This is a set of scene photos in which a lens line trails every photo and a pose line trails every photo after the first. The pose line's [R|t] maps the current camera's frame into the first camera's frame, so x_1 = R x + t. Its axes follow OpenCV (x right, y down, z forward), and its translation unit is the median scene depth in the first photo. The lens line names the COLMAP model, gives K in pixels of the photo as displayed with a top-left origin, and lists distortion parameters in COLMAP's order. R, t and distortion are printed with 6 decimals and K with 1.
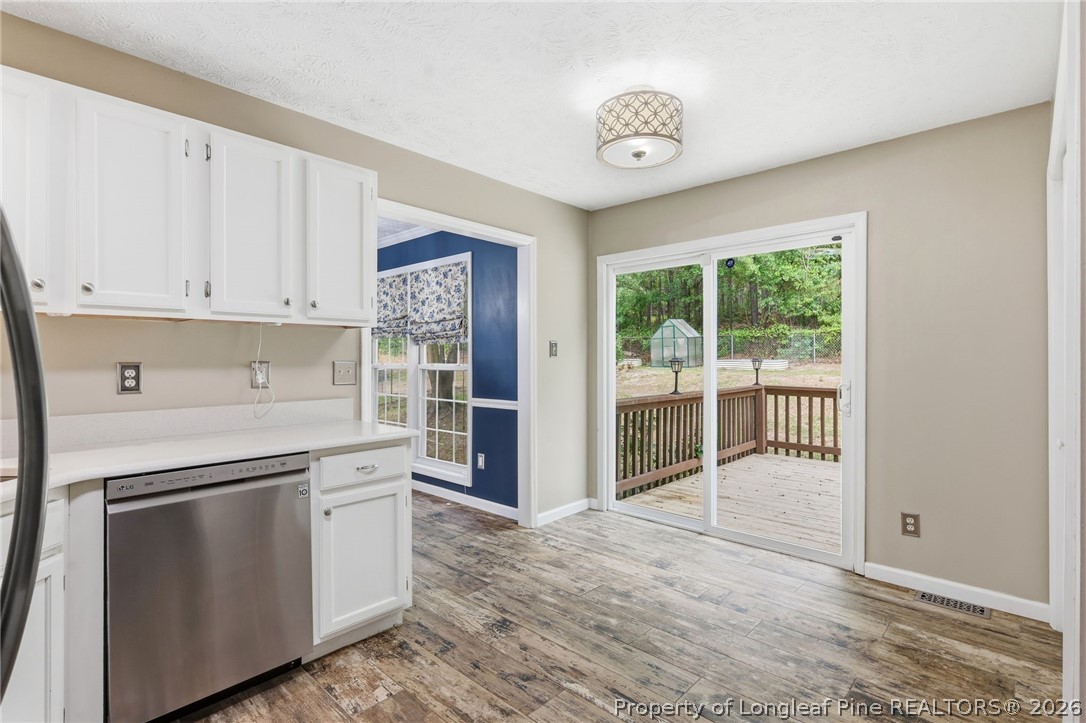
lens RADIAL K [[521.2, 0, 540.9], [0, 521.2, 361.0], [0, 0, 1]] dist [0.002264, 0.000427]
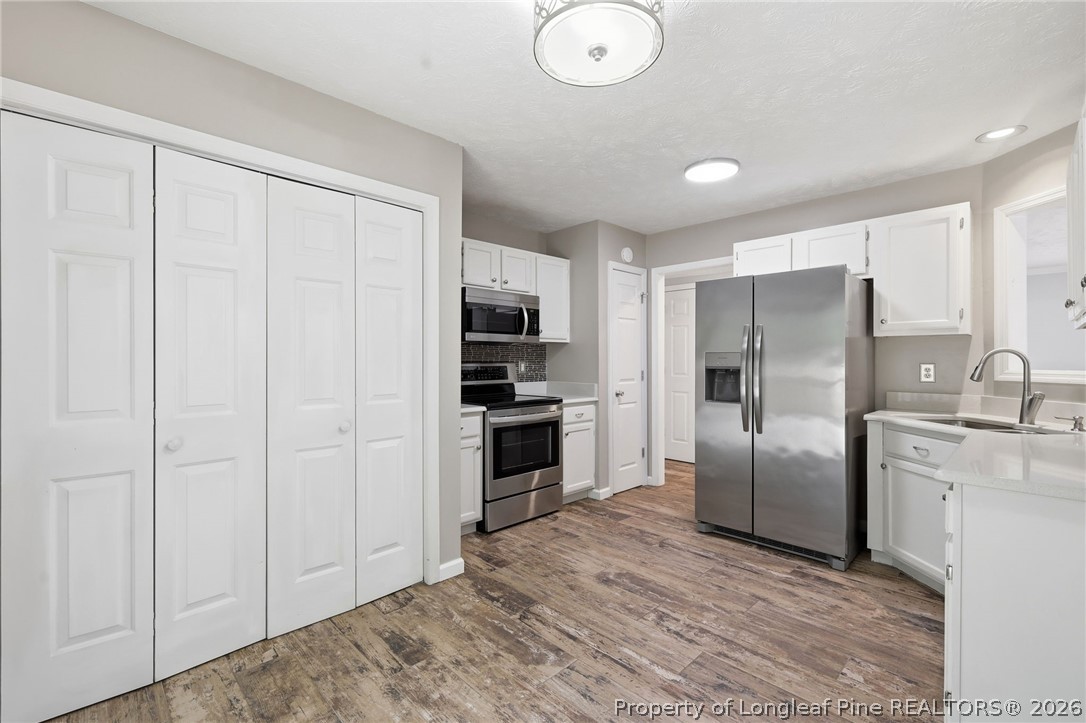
lens RADIAL K [[471.0, 0, 542.1], [0, 471.0, 360.5], [0, 0, 1]] dist [-0.000080, -0.000125]
pose [[-0.999124, -0.001544, 0.041816, 0.226961], [-0.001355, 0.999989, 0.004565, -0.004286], [-0.041822, 0.004504, -0.999115, 1.568897]]
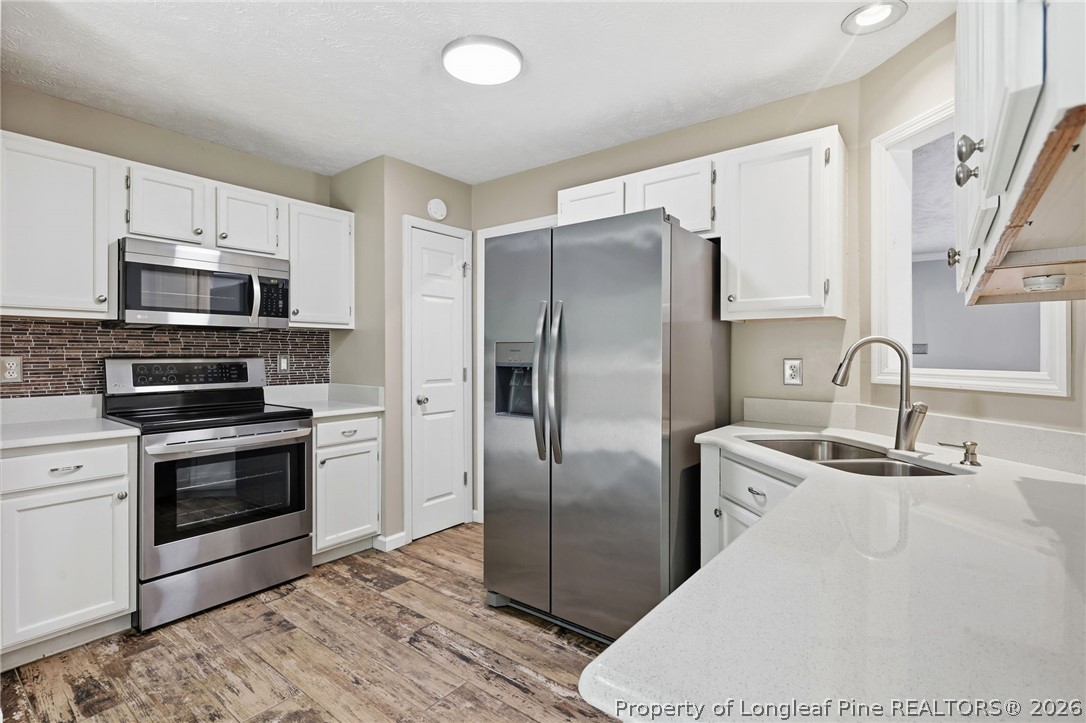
lens RADIAL K [[510.4, 0, 543.1], [0, 510.4, 354.4], [0, 0, 1]] dist [0.000999, 0.000249]
pose [[-0.995751, -0.001845, -0.092073, -0.190023], [-0.002332, 0.999984, 0.005186, -0.003895], [0.092062, 0.005378, -0.995739, 1.193401]]
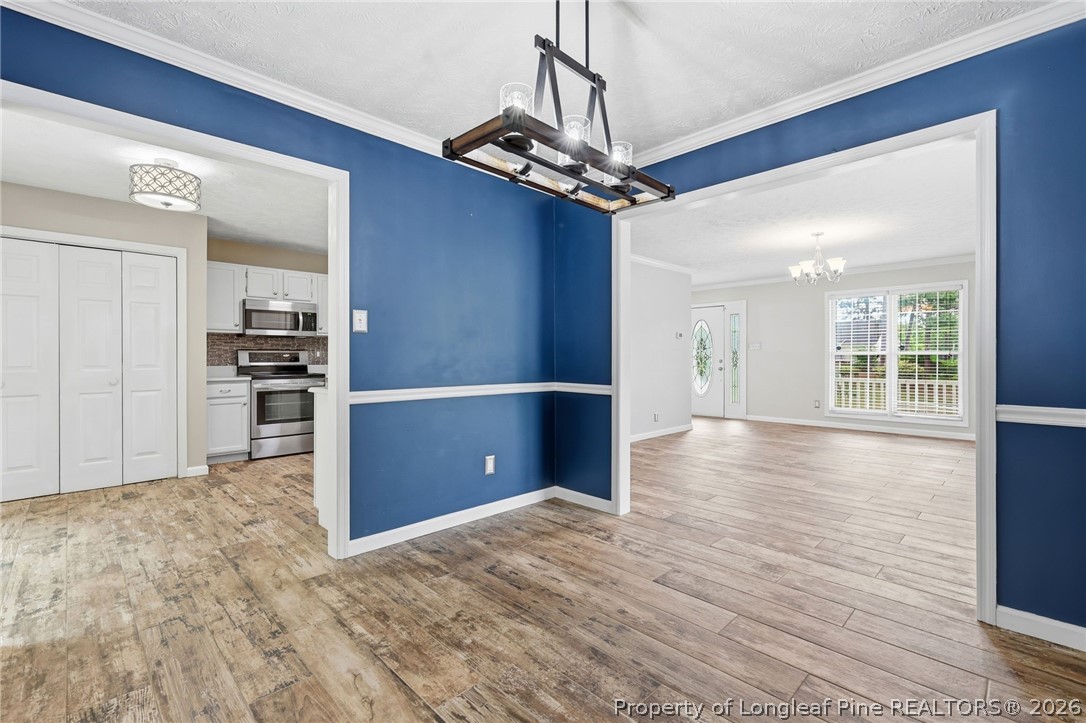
lens RADIAL K [[477.0, 0, 542.8], [0, 477.0, 358.4], [0, 0, 1]] dist [0.002632, 0.000160]
pose [[-0.999259, 0.001113, 0.038476, -0.932953], [0.001305, 0.999987, 0.004970, 0.042802], [-0.038470, 0.005016, -0.999247, 2.287868]]
